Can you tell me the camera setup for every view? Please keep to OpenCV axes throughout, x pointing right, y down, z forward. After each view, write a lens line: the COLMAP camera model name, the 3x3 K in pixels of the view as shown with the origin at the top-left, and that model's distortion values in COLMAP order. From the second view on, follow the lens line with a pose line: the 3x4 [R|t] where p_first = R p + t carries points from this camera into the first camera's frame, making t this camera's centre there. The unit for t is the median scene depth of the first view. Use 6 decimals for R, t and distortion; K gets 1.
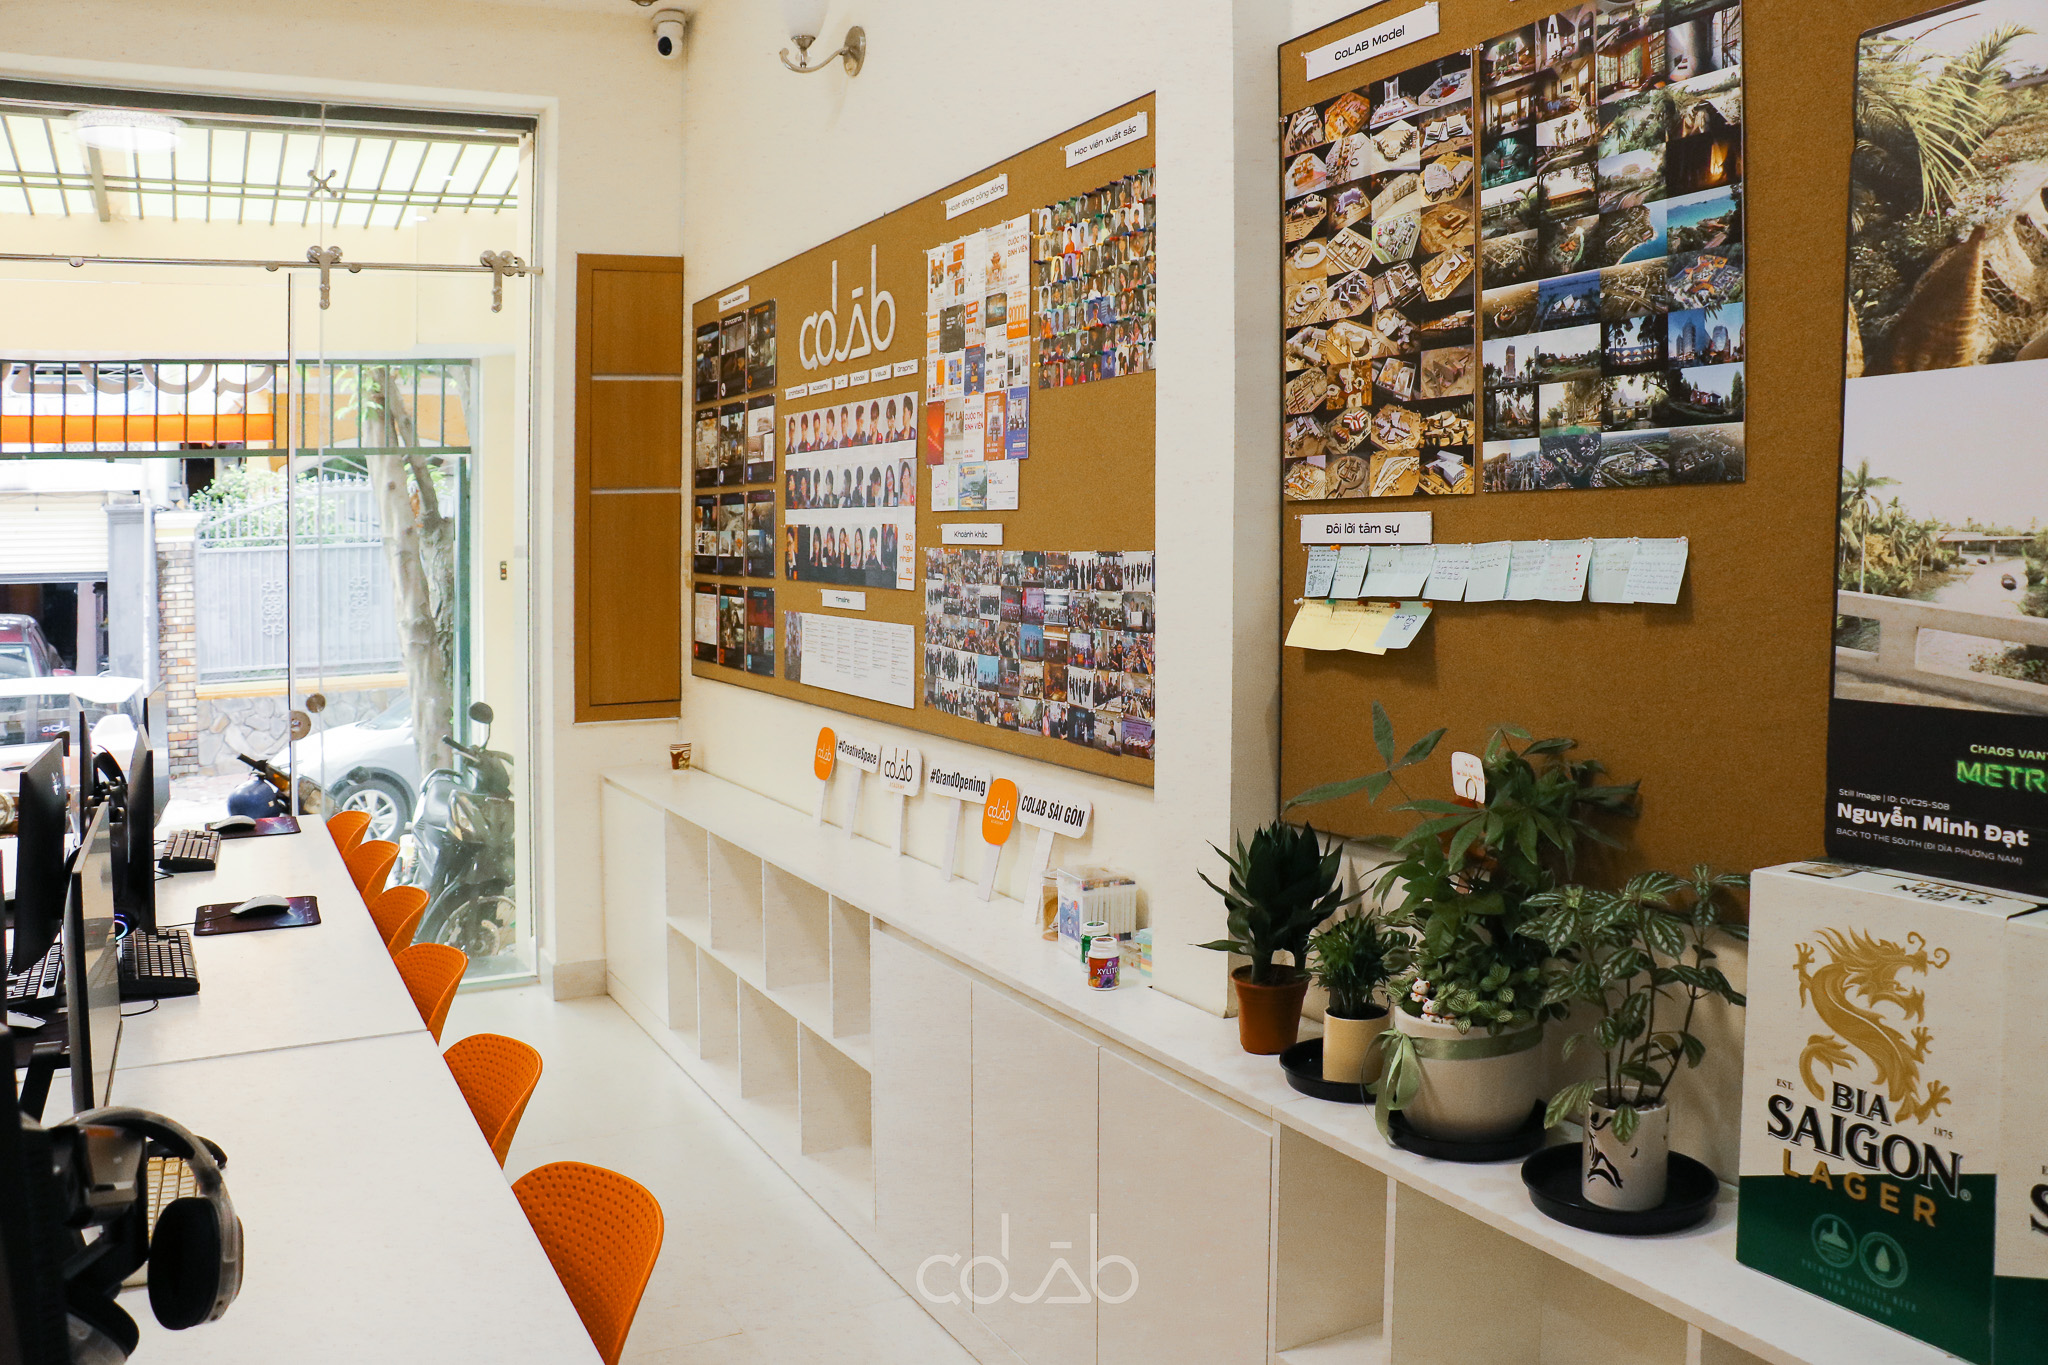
lens RADIAL K [[1699.5, 0, 1019.8], [0, 1699.5, 617.1], [0, 0, 1]] dist [-0.228631, 0.231227]
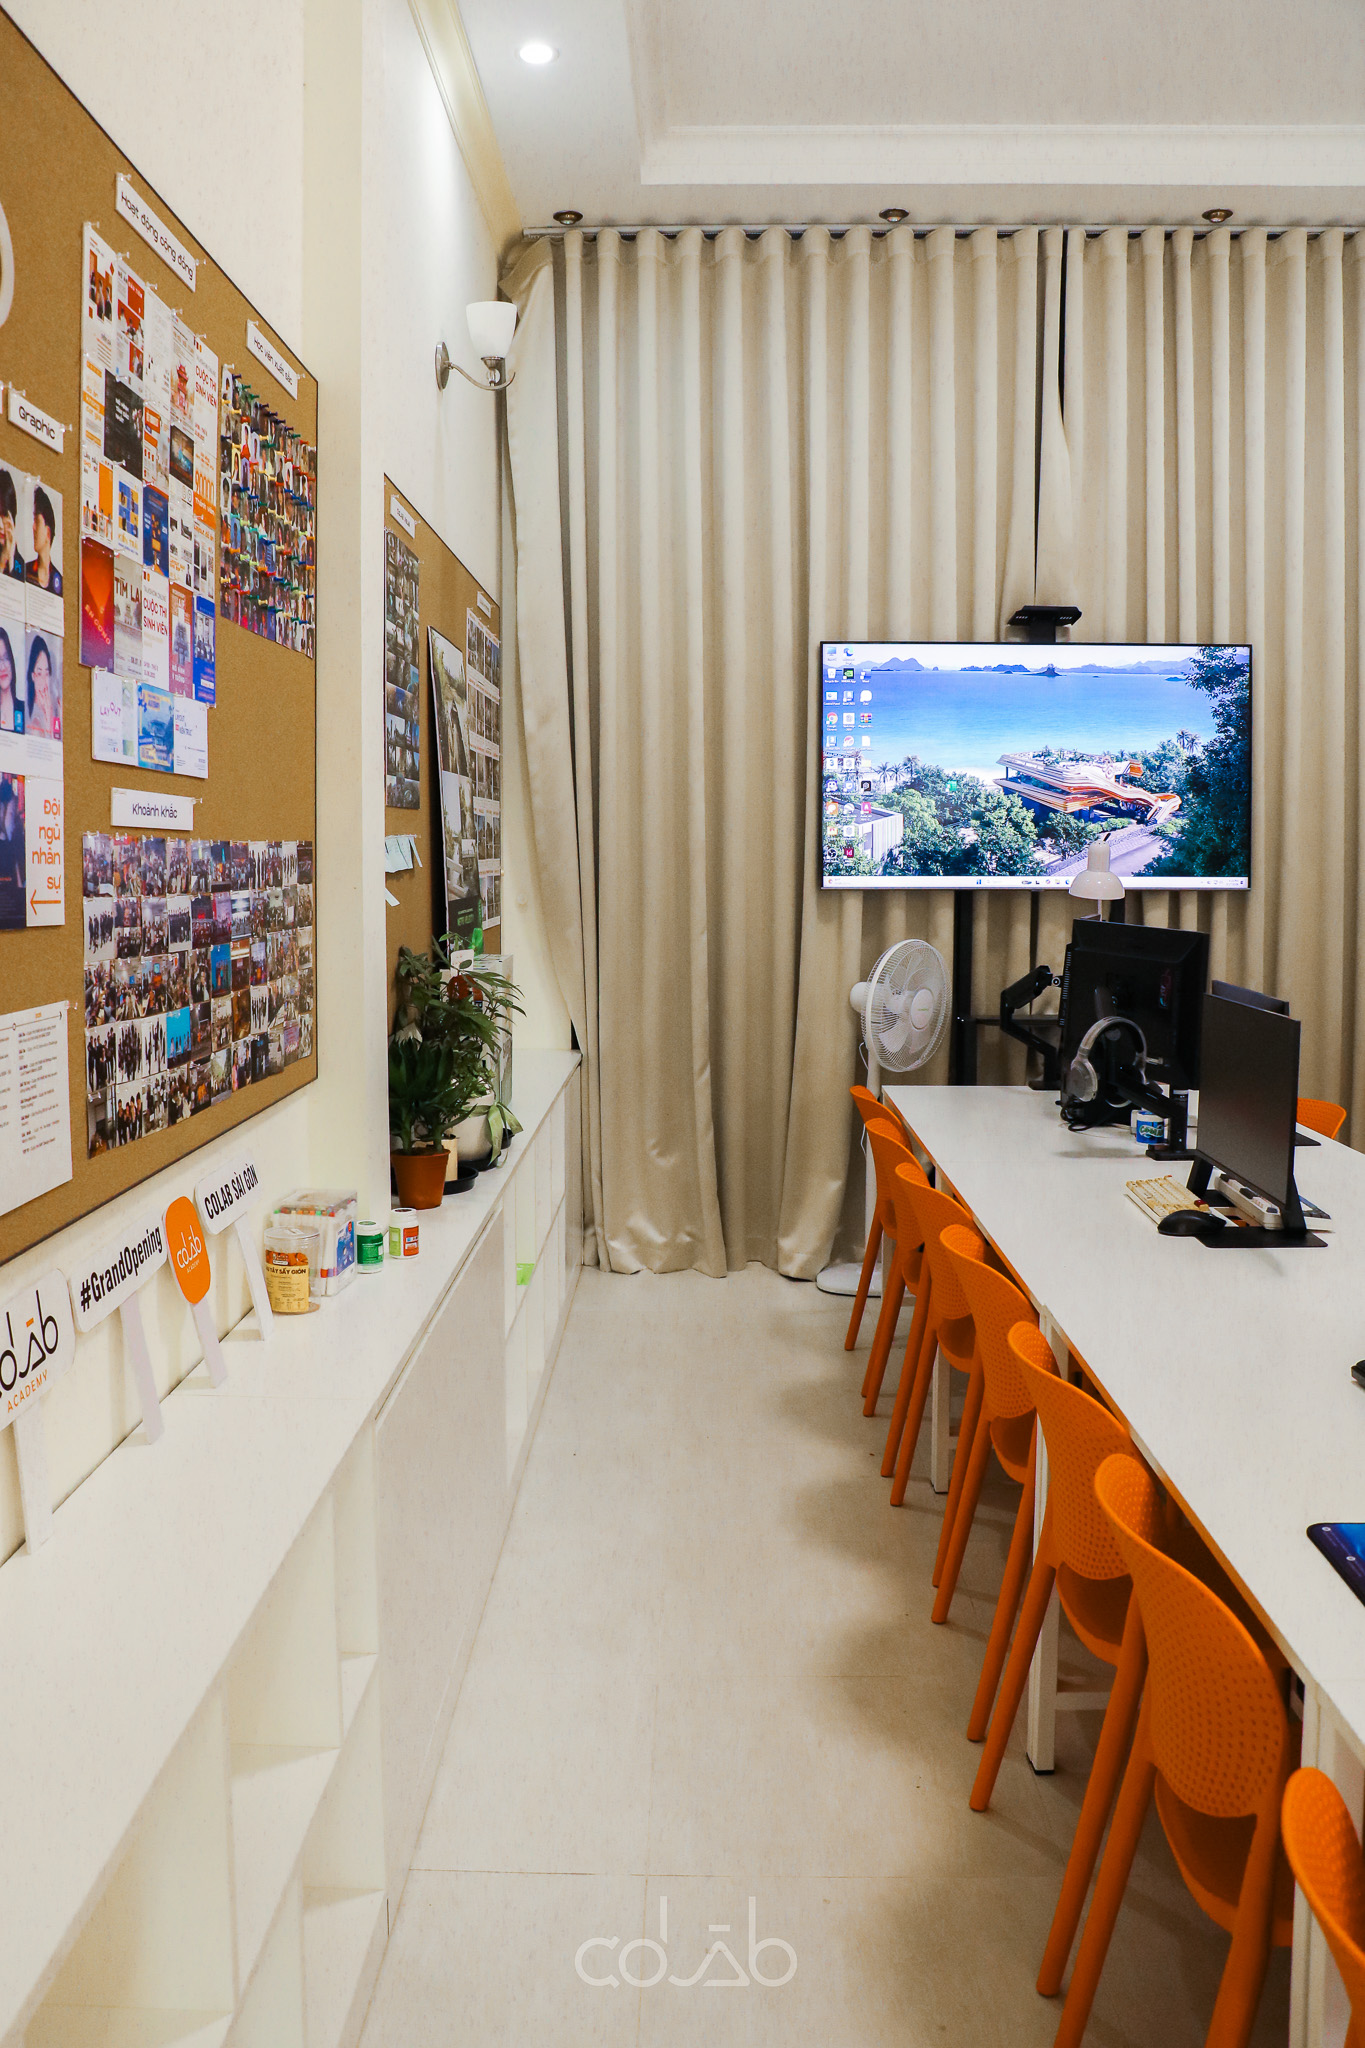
lens RADIAL K [[1699.5, 0, 645.5], [0, 1699.5, 934.8], [0, 0, 1]] dist [-0.228631, 0.231227]
pose [[-0.876208, -0.026444, 0.481207, -0.509548], [0.017099, 0.996159, 0.085876, -0.059552], [-0.481630, 0.083473, -0.872390, 1.607076]]
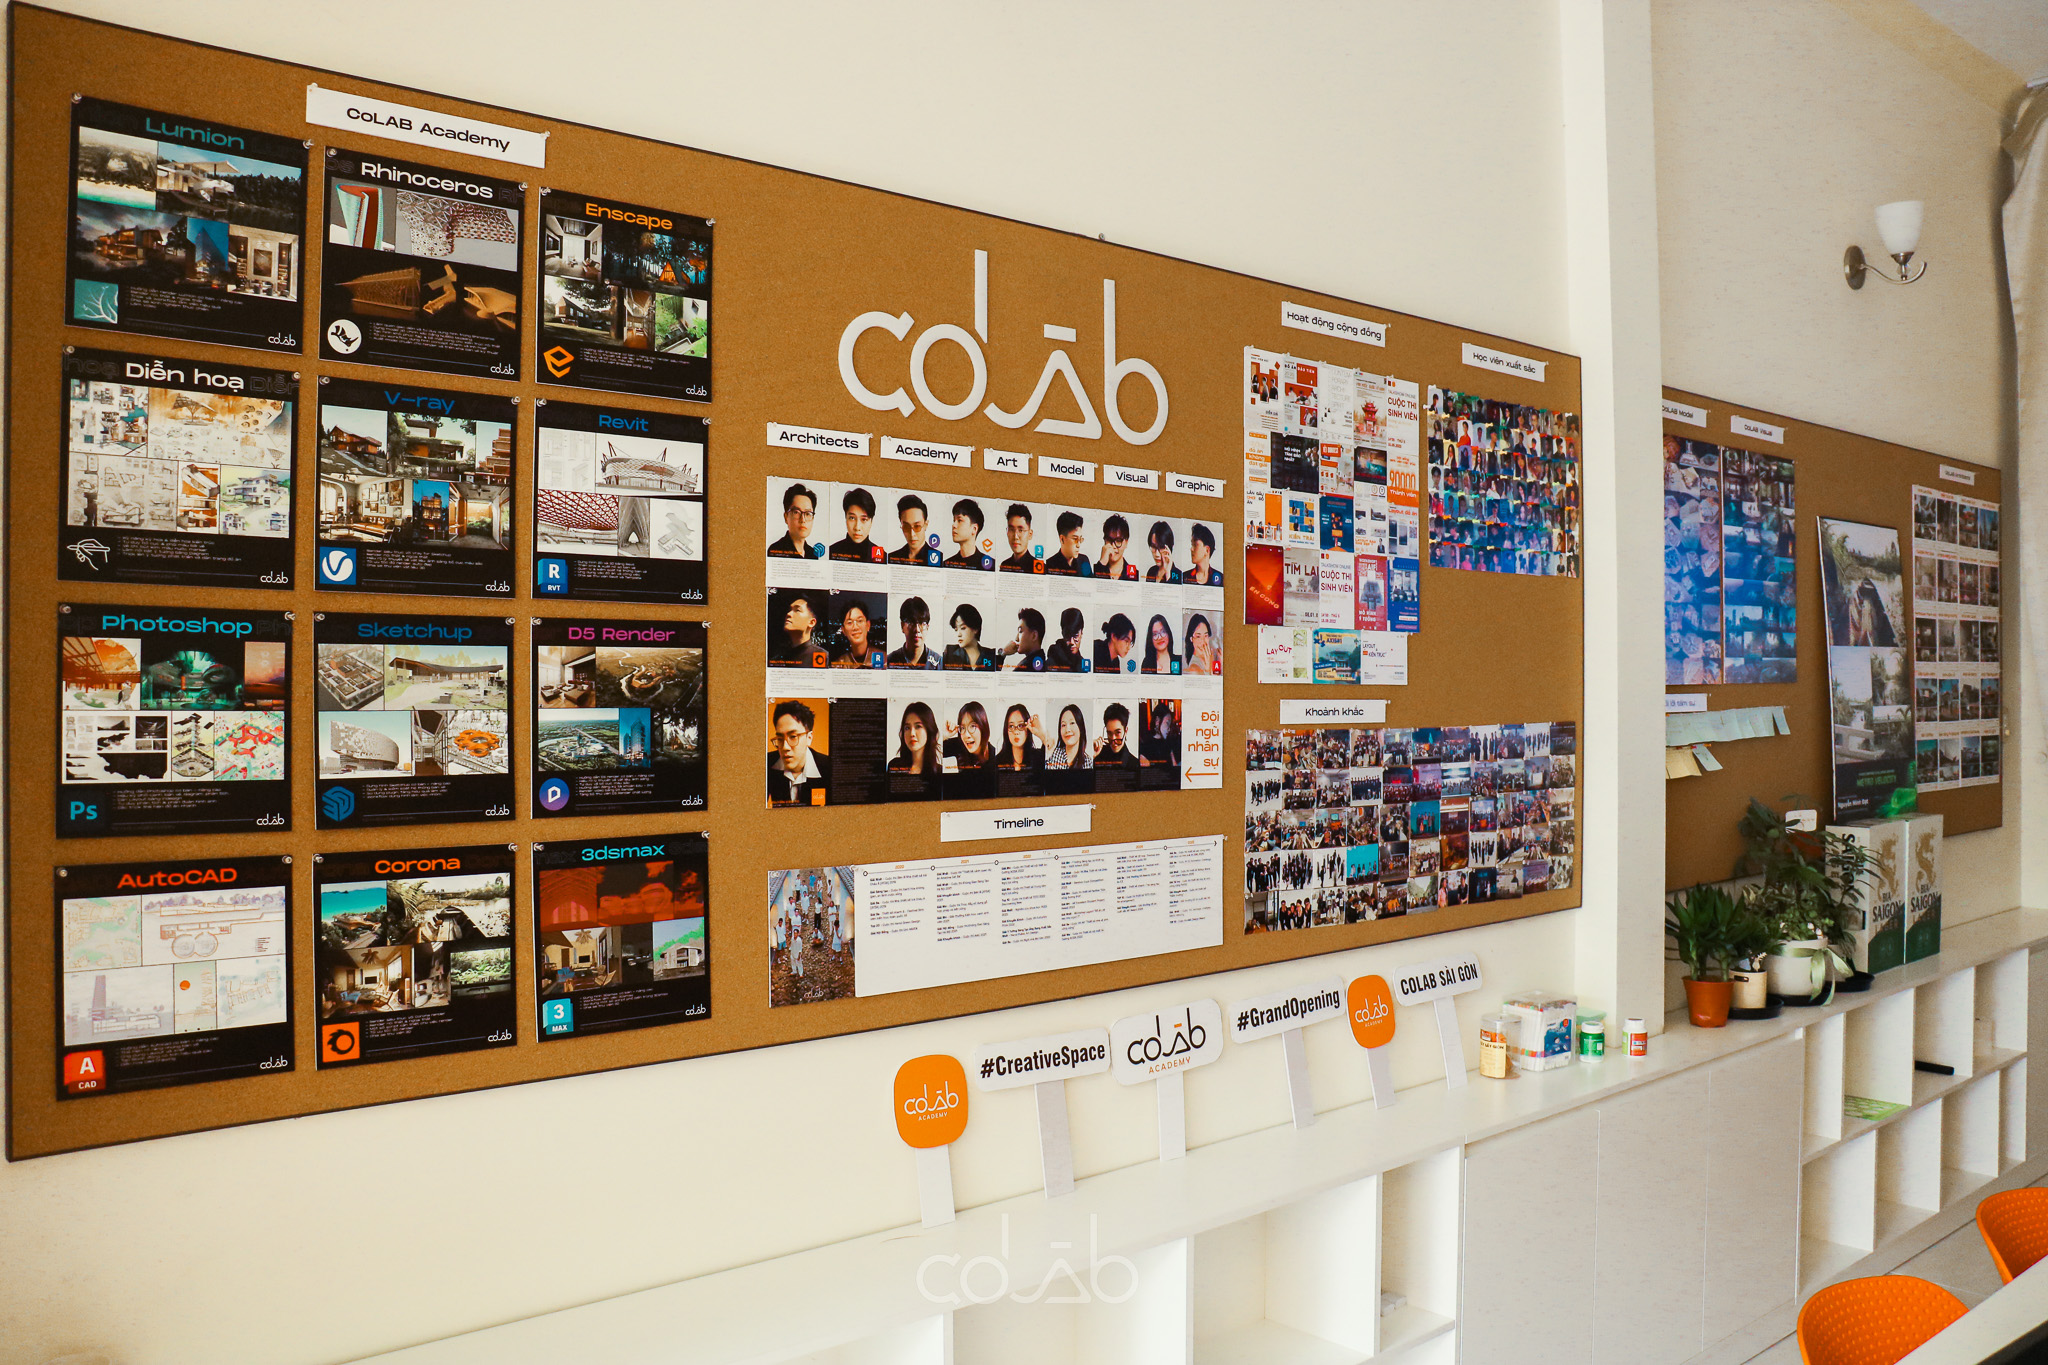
lens RADIAL K [[1749.2, 0, 1082.0], [0, 1749.2, 683.3], [0, 0, 1]] dist [-0.218968, 0.196492]
pose [[-0.275242, -0.006495, 0.961353, -0.960251], [0.037187, 0.999157, 0.017397, -0.094534], [-0.960656, 0.040538, -0.274768, 1.549368]]
